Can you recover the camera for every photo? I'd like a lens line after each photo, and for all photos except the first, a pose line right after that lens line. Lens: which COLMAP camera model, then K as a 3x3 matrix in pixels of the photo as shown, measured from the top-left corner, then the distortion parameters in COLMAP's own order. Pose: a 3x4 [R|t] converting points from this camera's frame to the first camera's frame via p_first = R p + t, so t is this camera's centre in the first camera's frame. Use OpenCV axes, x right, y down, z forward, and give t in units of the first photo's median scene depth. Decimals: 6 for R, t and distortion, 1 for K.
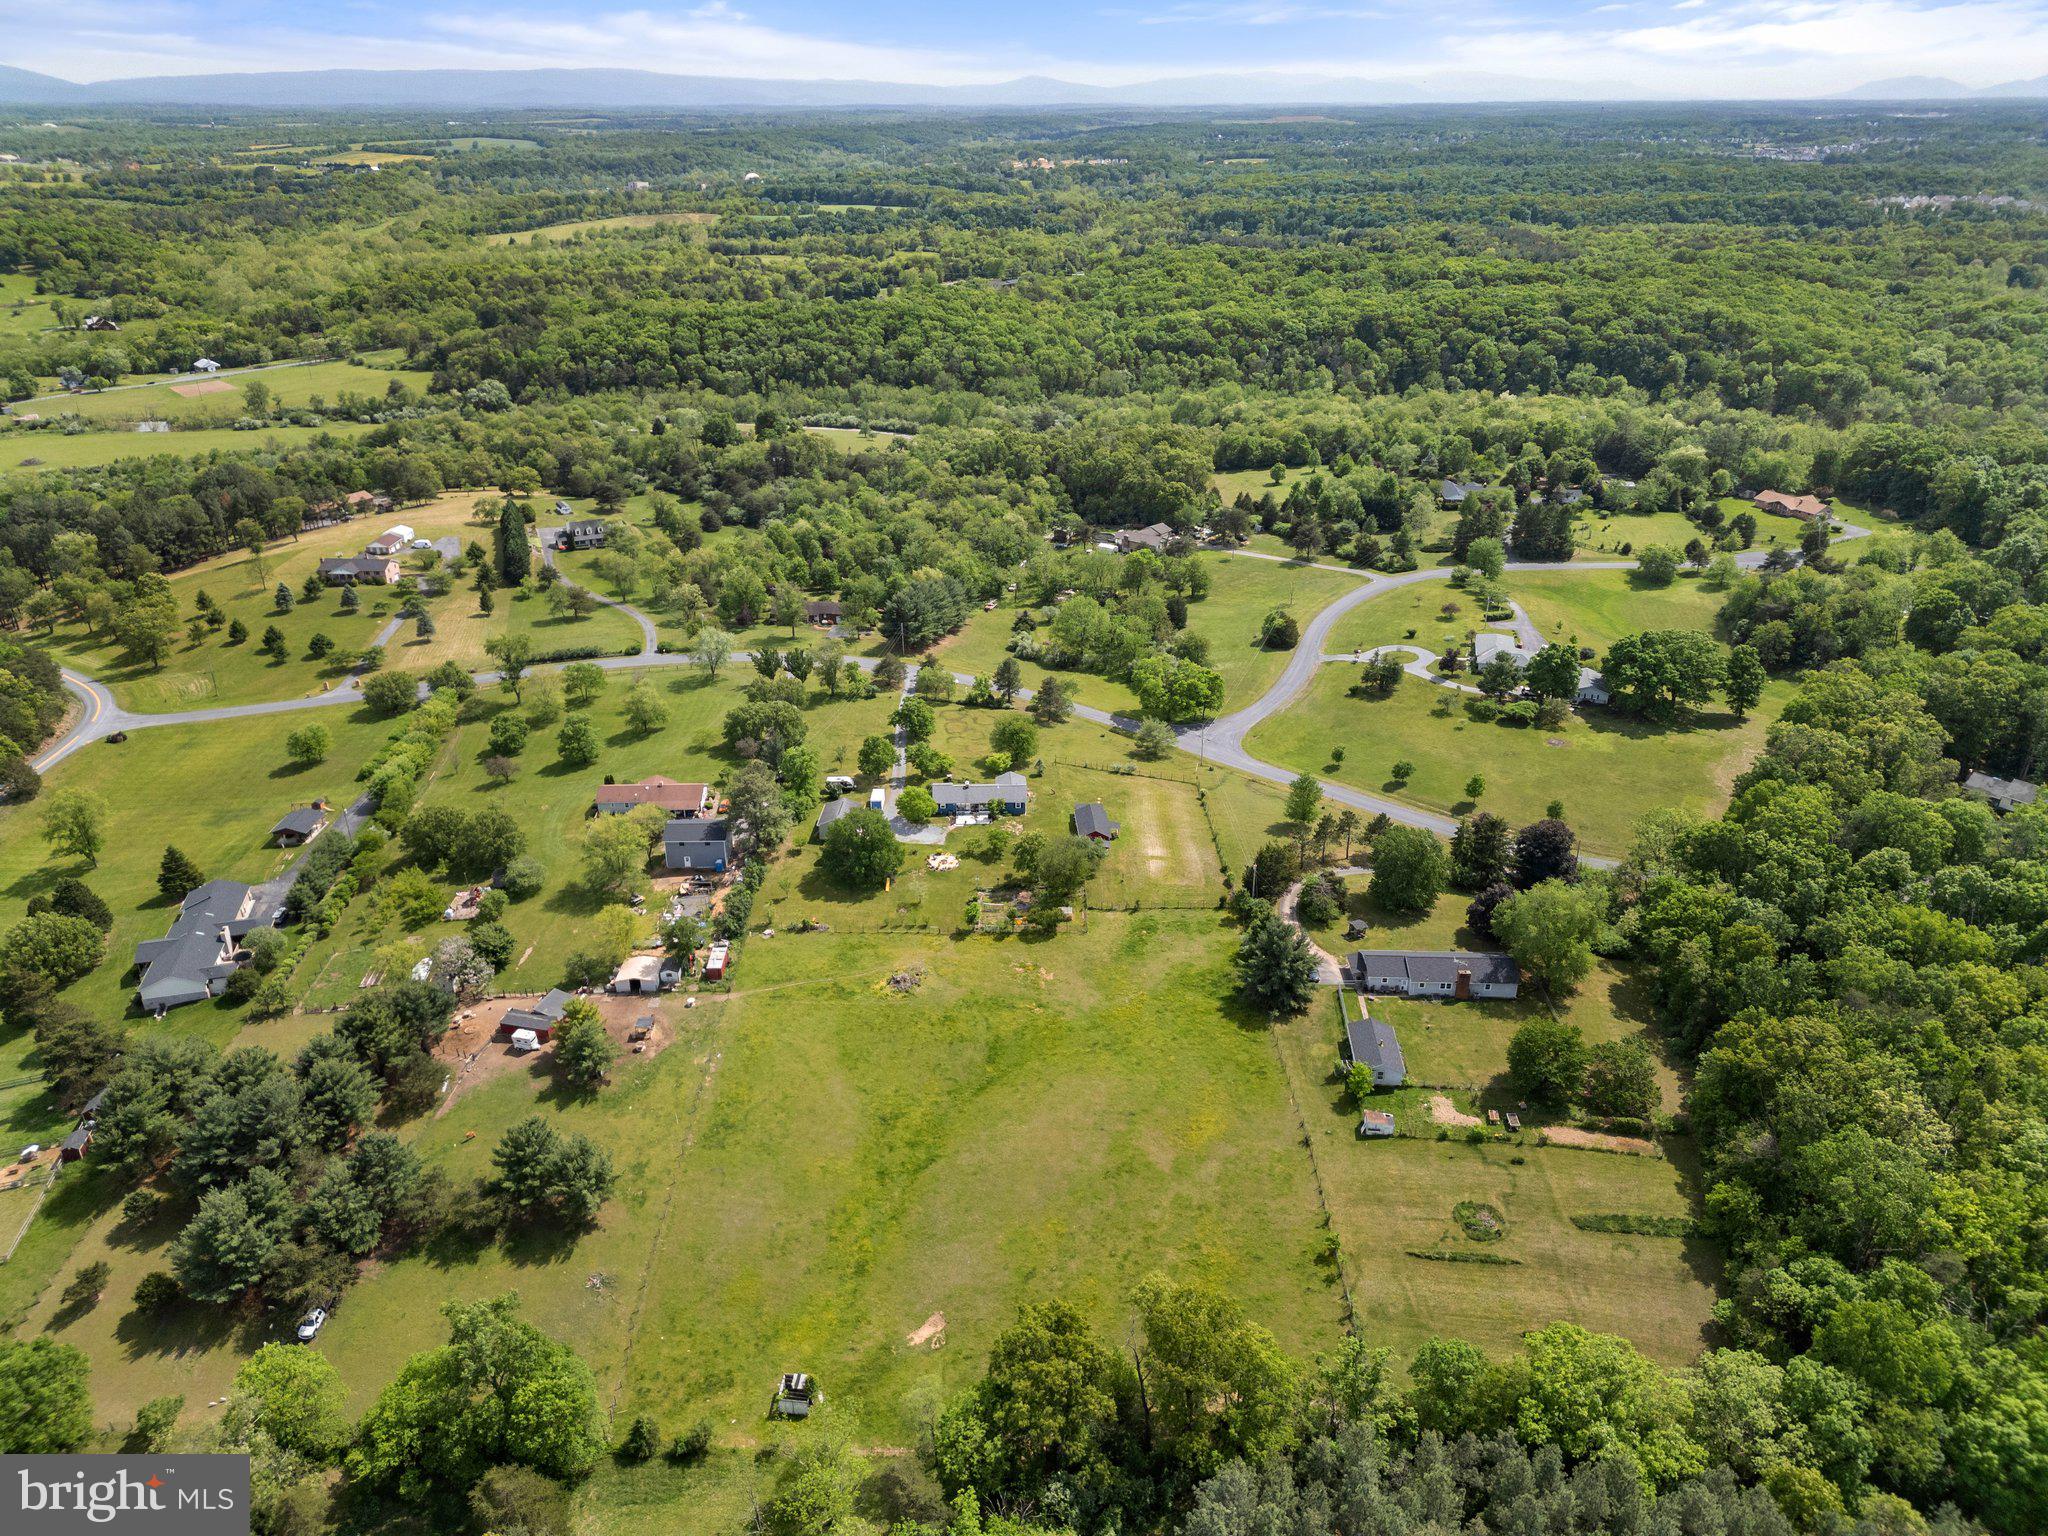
lens RADIAL K [[1484.4, 0, 1011.6], [0, 1484.4, 769.3], [0, 0, 1]] dist [0.084776, -0.086947]
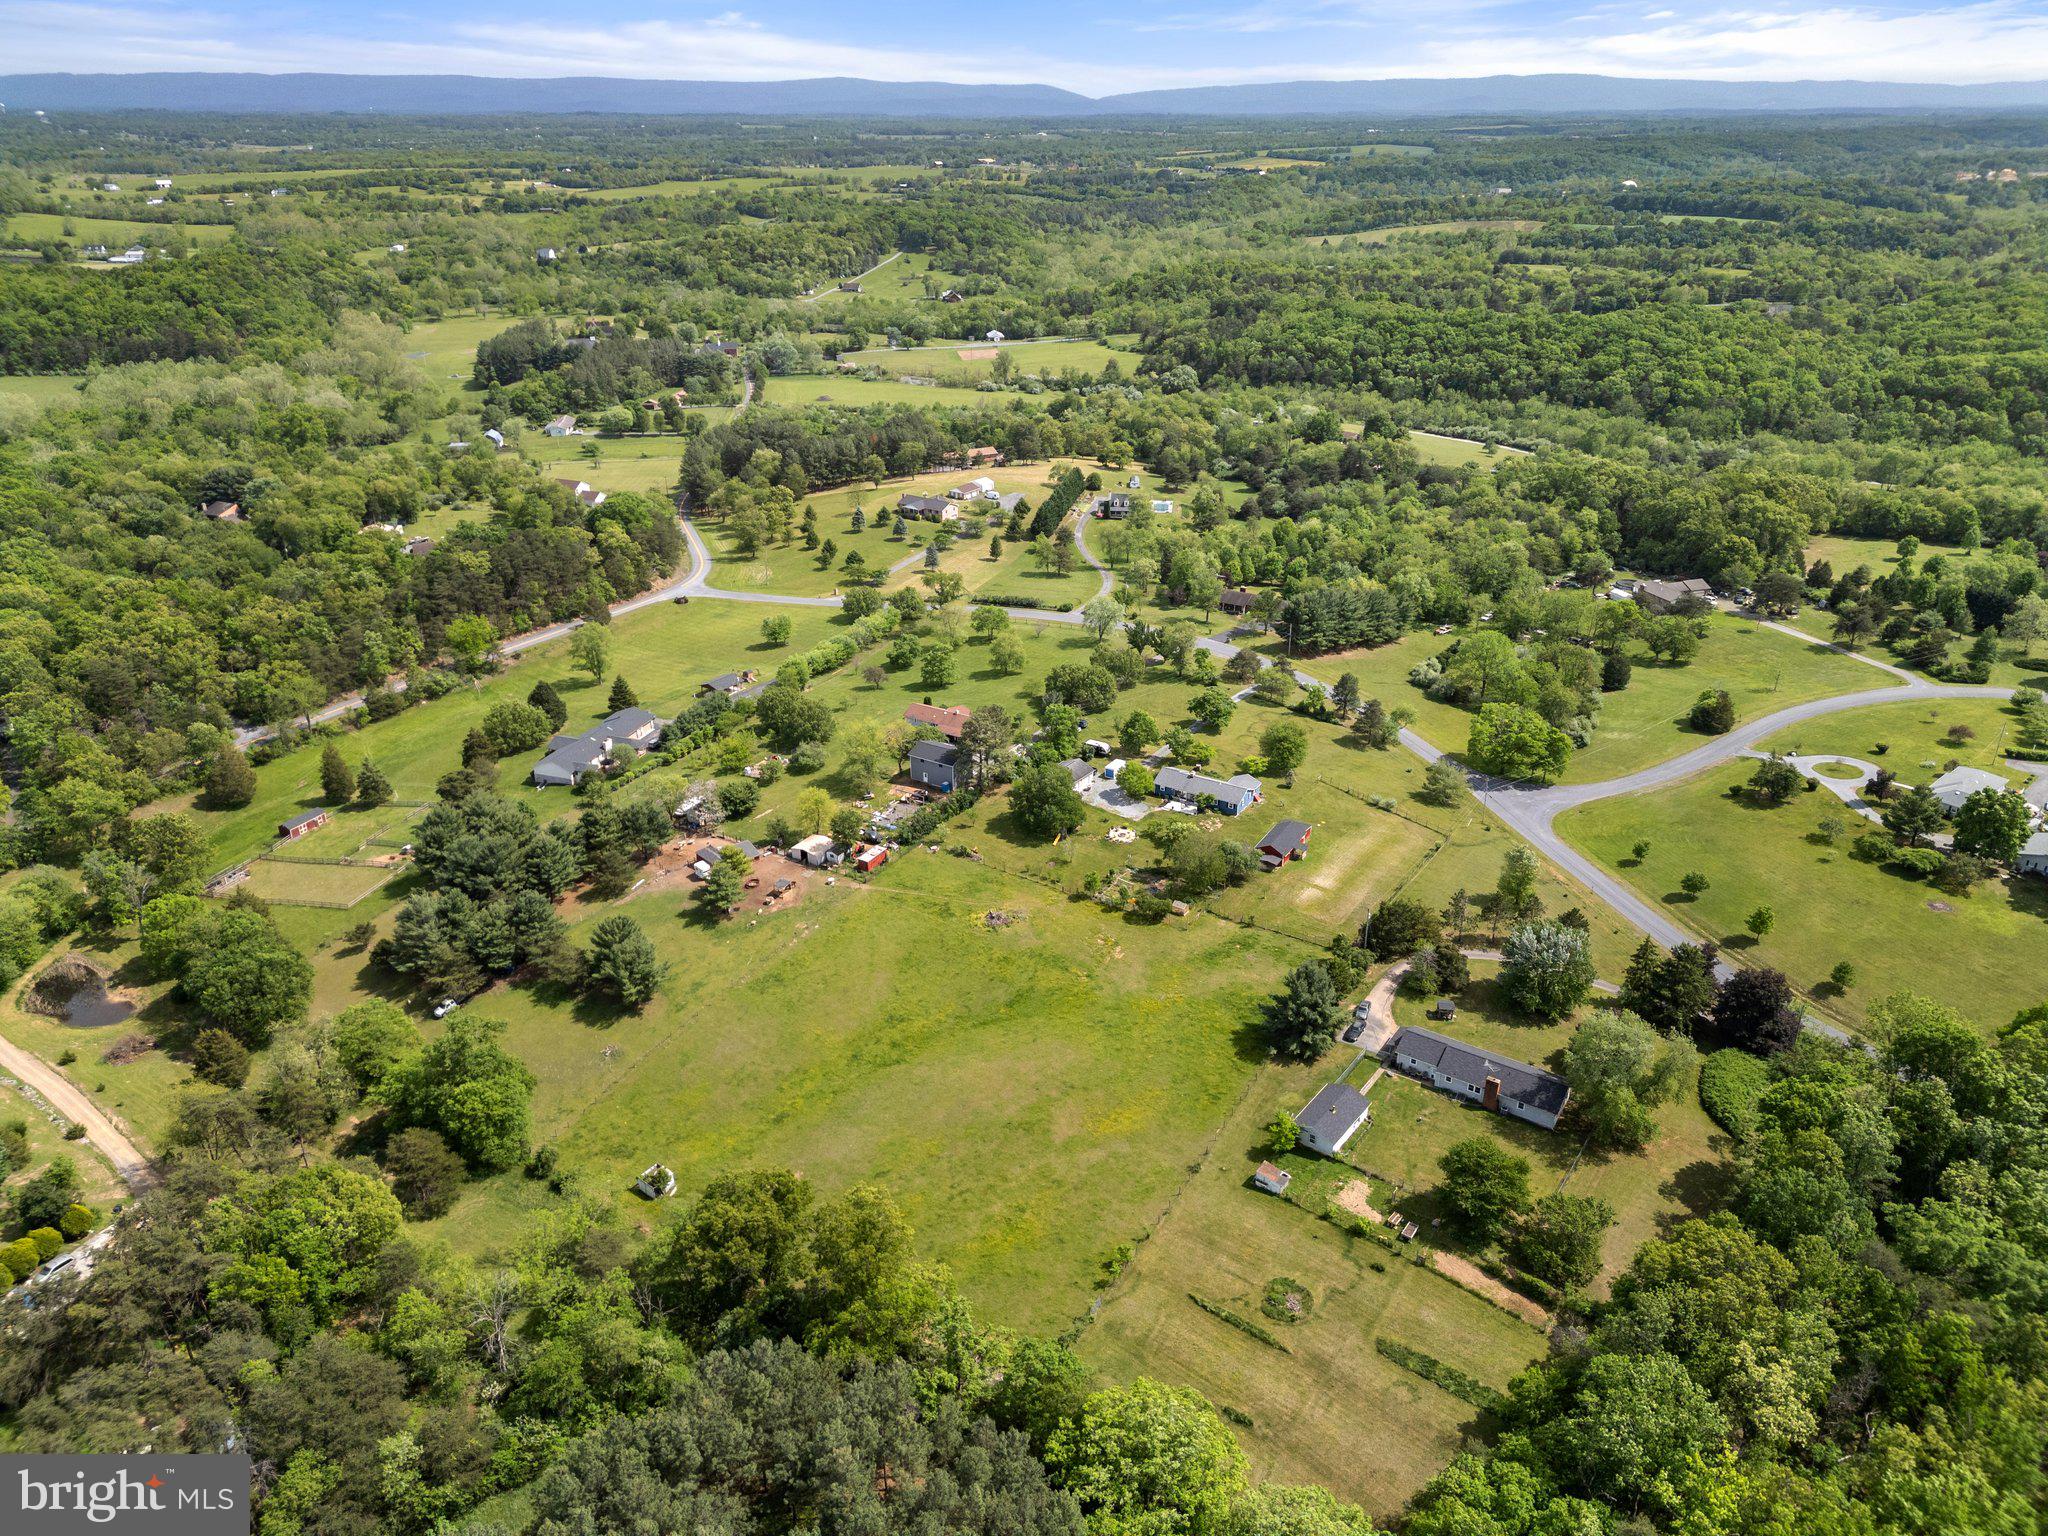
lens RADIAL K [[1484.4, 0, 1011.6], [0, 1484.4, 769.3], [0, 0, 1]] dist [0.084776, -0.086947]
pose [[0.827117, 0.228655, -0.513415, 0.261100], [-0.230580, 0.971137, 0.061040, -0.017881], [0.512553, 0.067896, 0.855967, 0.039610]]
